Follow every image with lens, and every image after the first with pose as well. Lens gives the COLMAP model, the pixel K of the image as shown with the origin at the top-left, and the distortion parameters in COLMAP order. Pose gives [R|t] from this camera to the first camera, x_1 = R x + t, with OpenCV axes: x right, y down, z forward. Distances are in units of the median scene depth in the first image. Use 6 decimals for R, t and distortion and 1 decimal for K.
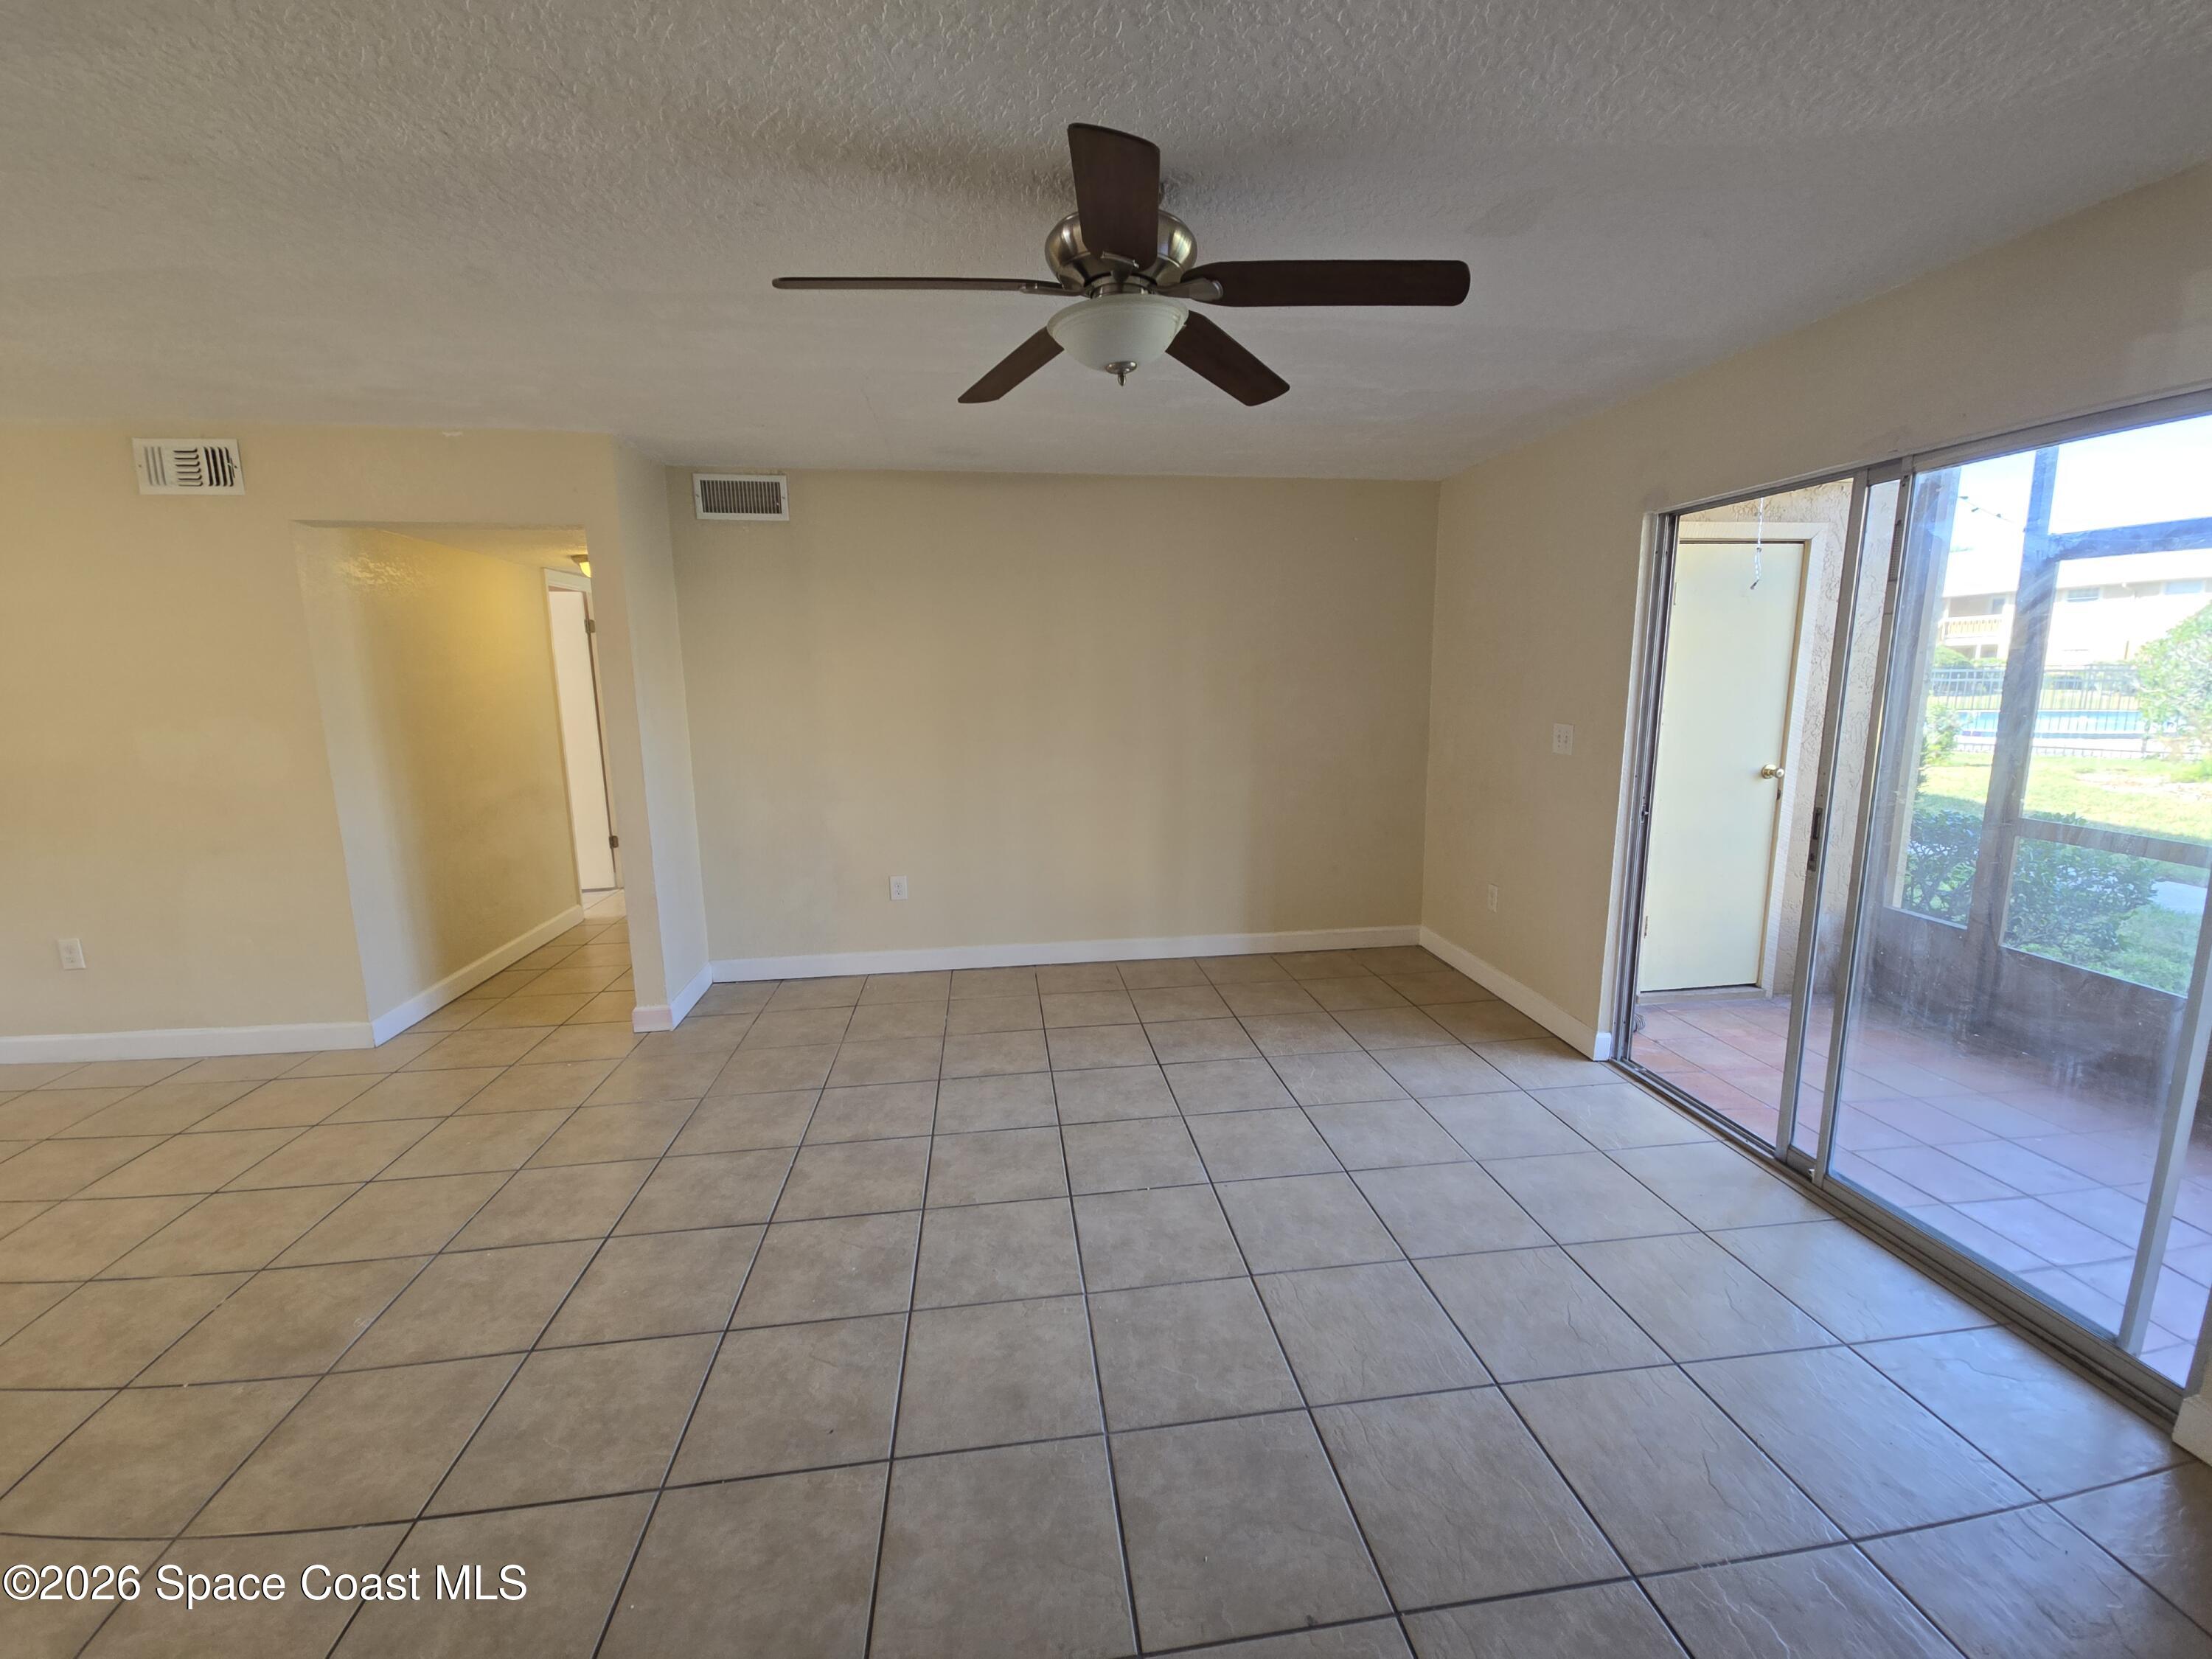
lens RADIAL K [[902.5, 0, 1125.2], [0, 902.5, 825.5], [0, 0, 1]] dist [0.006938, -0.000524]
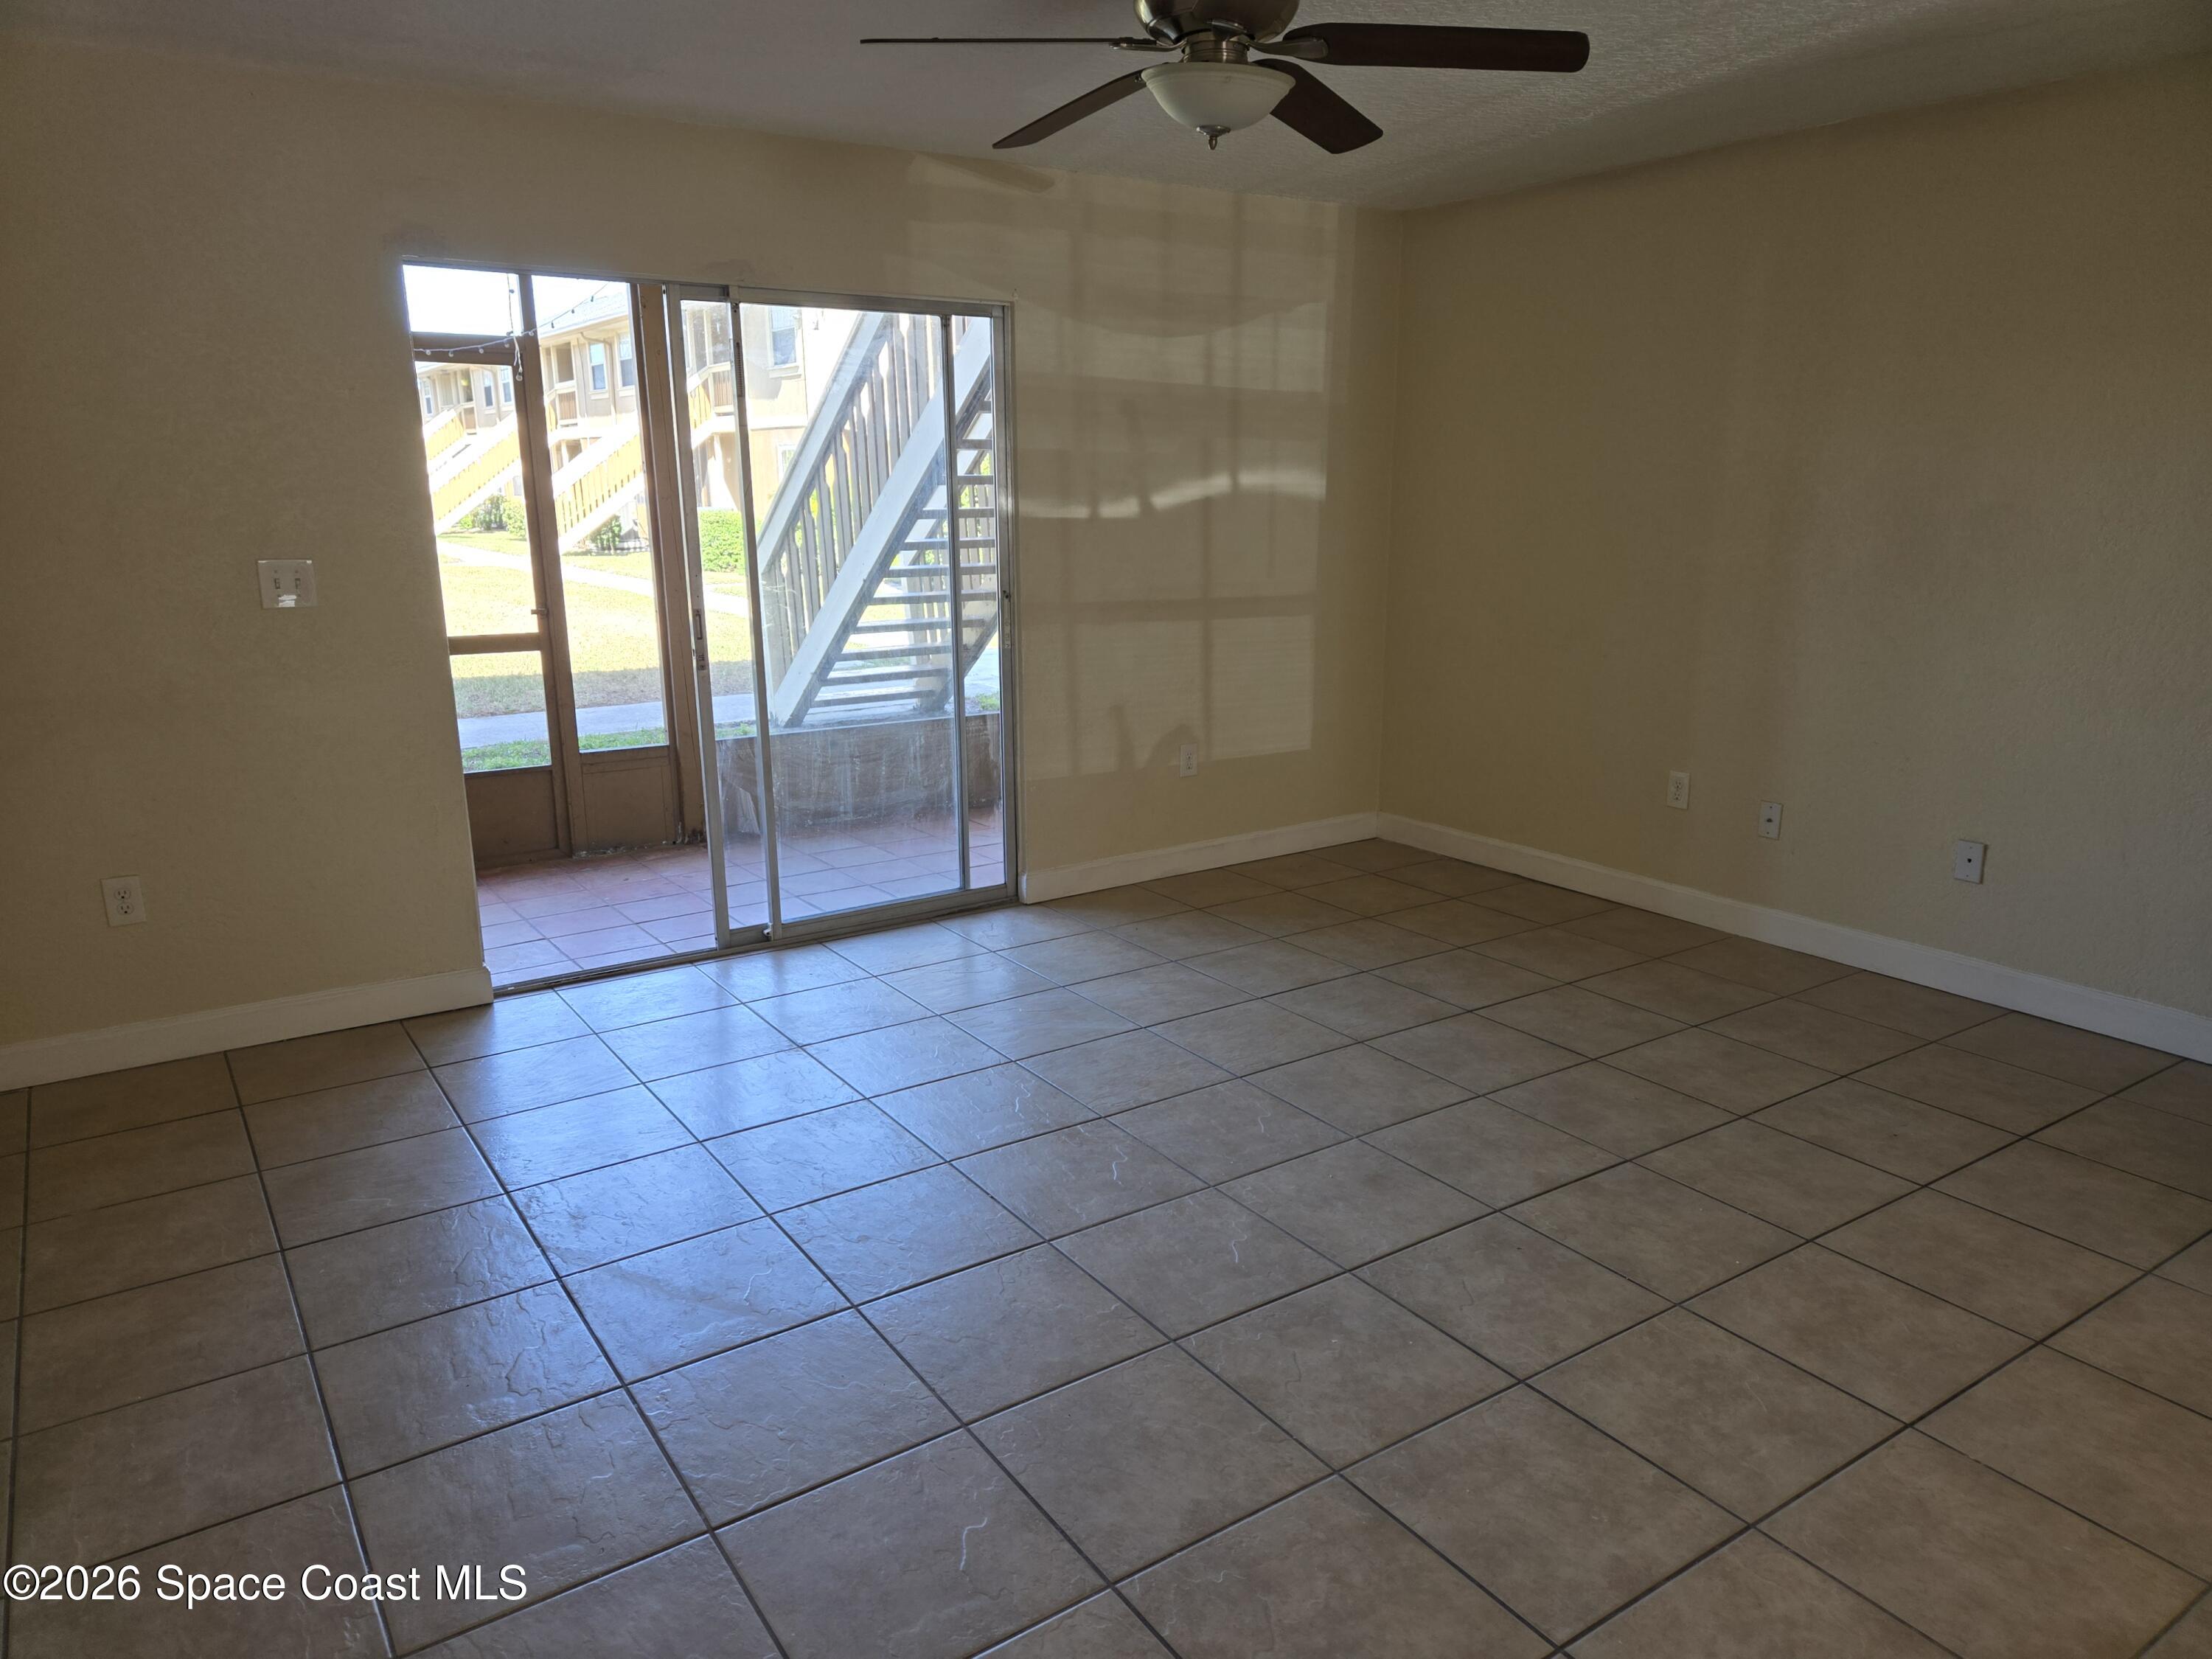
lens RADIAL K [[1448.4, 0, 1104.7], [0, 1448.4, 866.9], [0, 0, 1]] dist [0.095806, -0.100917]
pose [[-0.430370, -0.223435, 0.874562, -1.241005], [0.162517, 0.933867, 0.318560, -0.253009], [-0.887902, 0.279230, -0.365597, 1.623335]]
